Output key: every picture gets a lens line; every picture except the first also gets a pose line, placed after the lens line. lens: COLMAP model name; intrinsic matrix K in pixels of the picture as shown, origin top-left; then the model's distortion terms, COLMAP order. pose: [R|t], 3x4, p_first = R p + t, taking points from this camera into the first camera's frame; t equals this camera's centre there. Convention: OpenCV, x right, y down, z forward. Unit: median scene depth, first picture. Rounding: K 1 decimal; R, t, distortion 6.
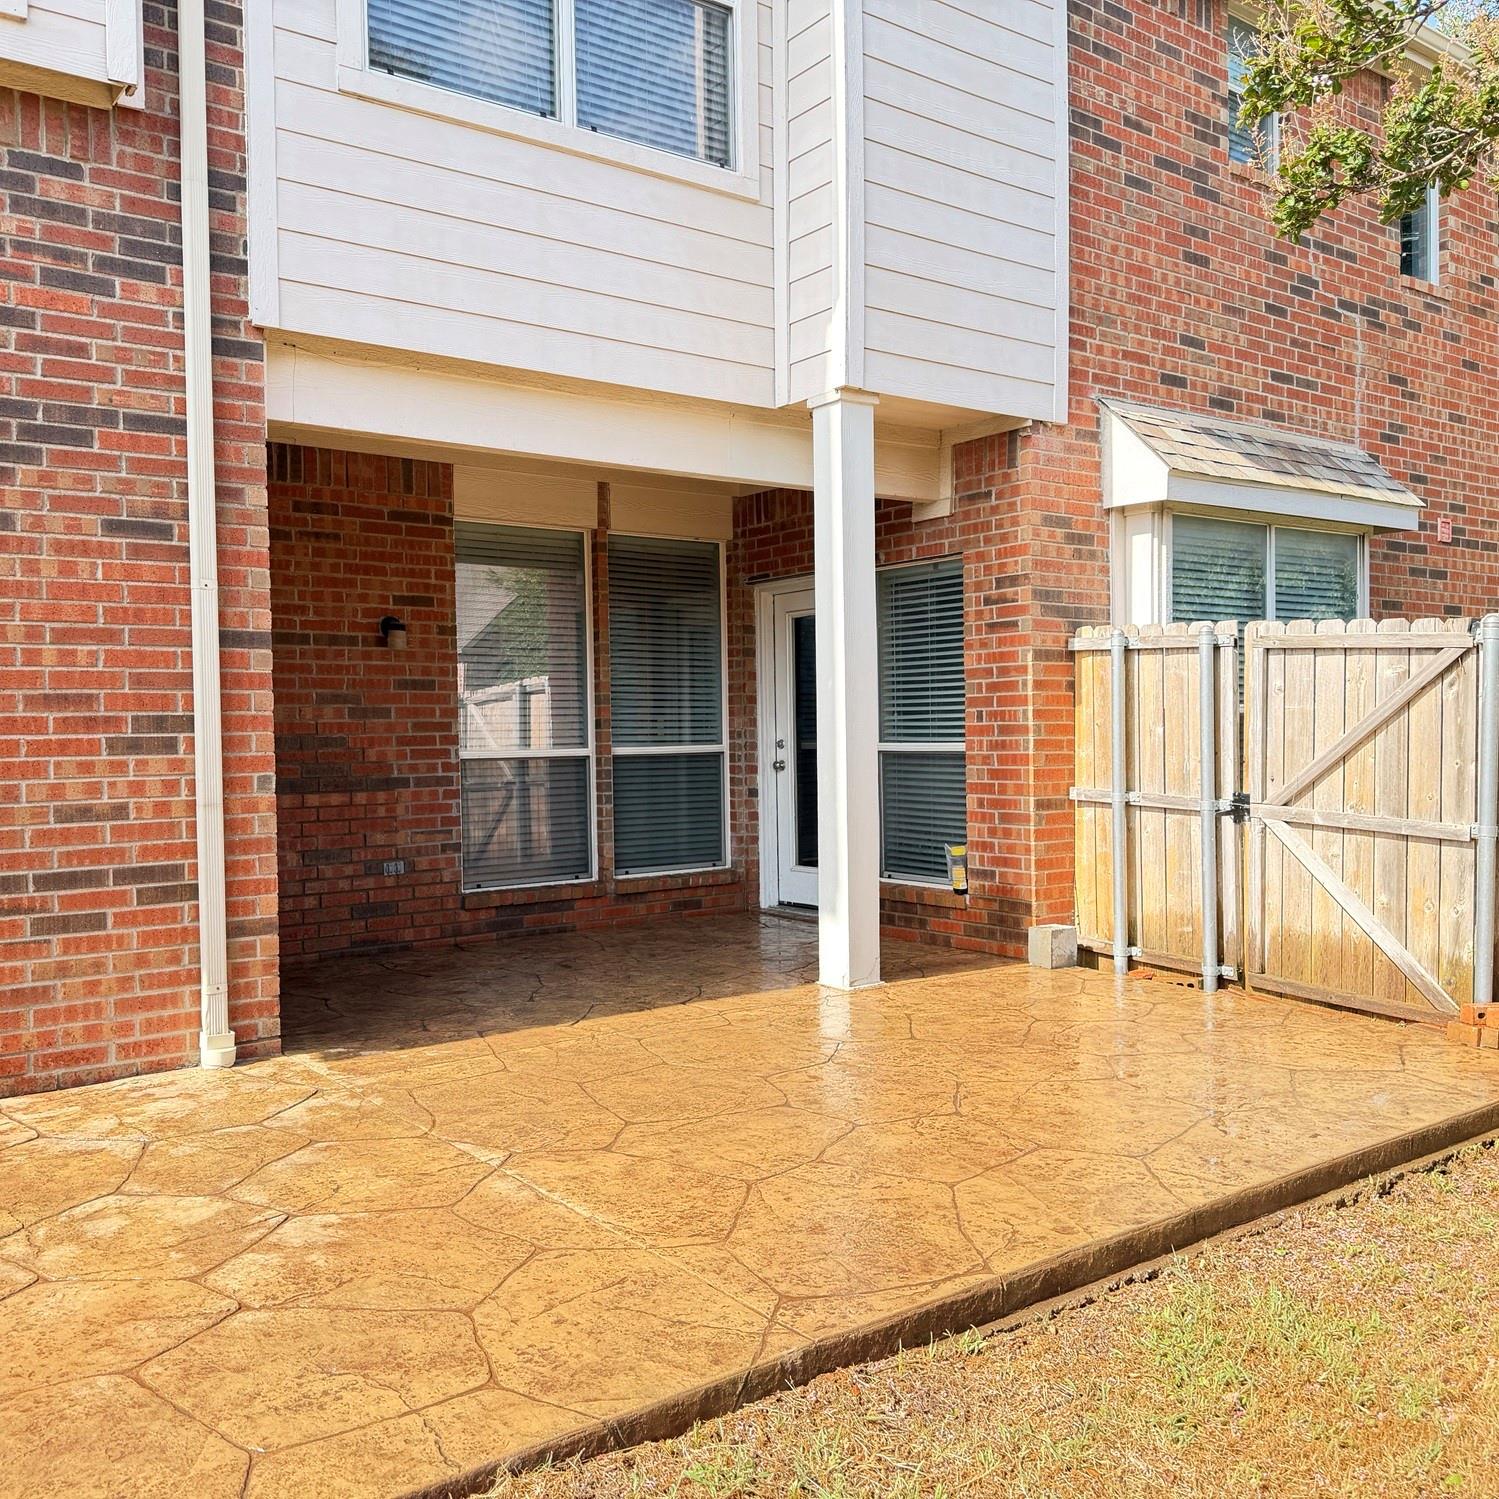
lens RADIAL K [[1357.8, 0, 755.9], [0, 1357.8, 761.9], [0, 0, 1]] dist [0.063897, 0.000000]
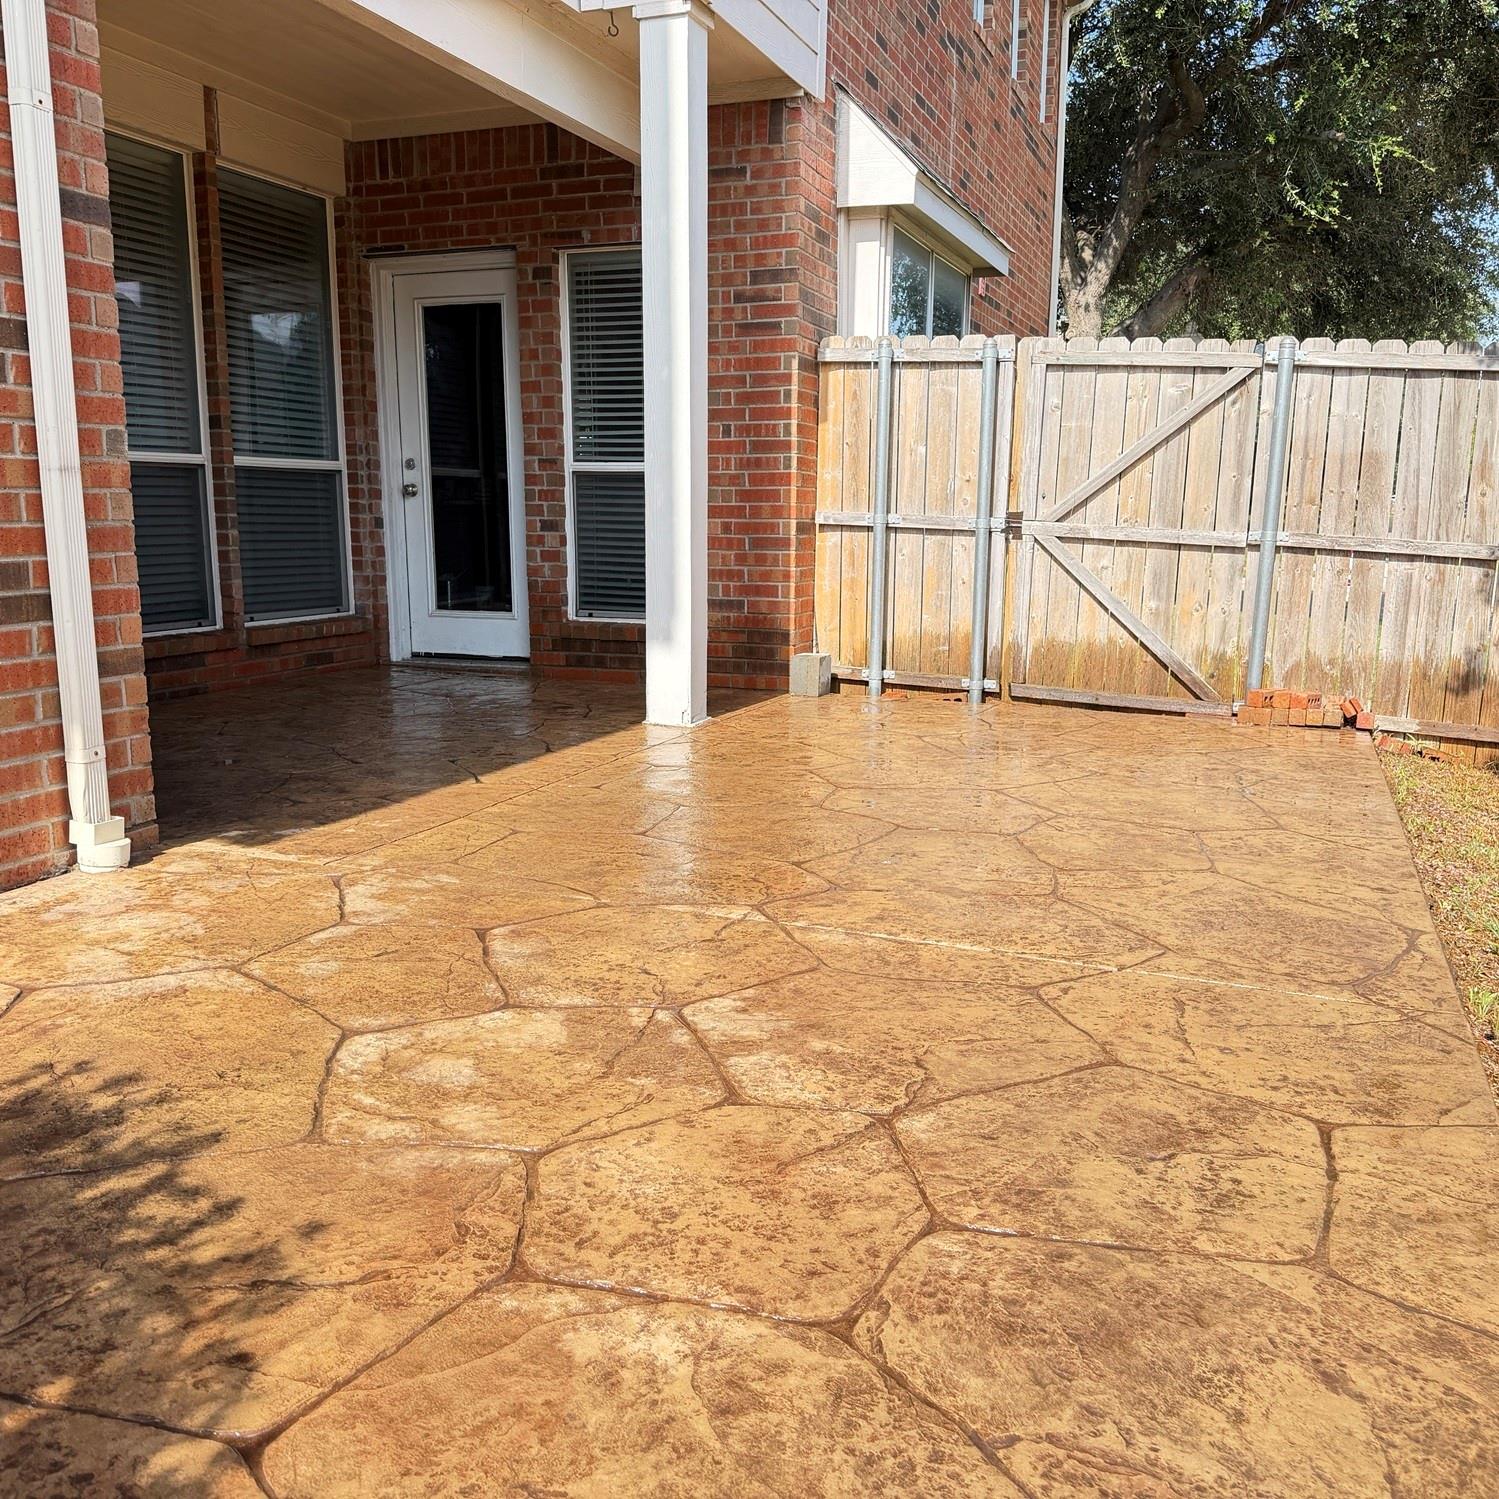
lens RADIAL K [[1357.8, 0, 748.6], [0, 1357.8, 758.5], [0, 0, 1]] dist [0.063897, 0.000000]
pose [[0.850591, -0.076811, 0.520187, -0.361322], [-0.005131, 0.988014, 0.154281, 0.049276], [-0.525802, -0.133899, 0.840002, 0.217865]]
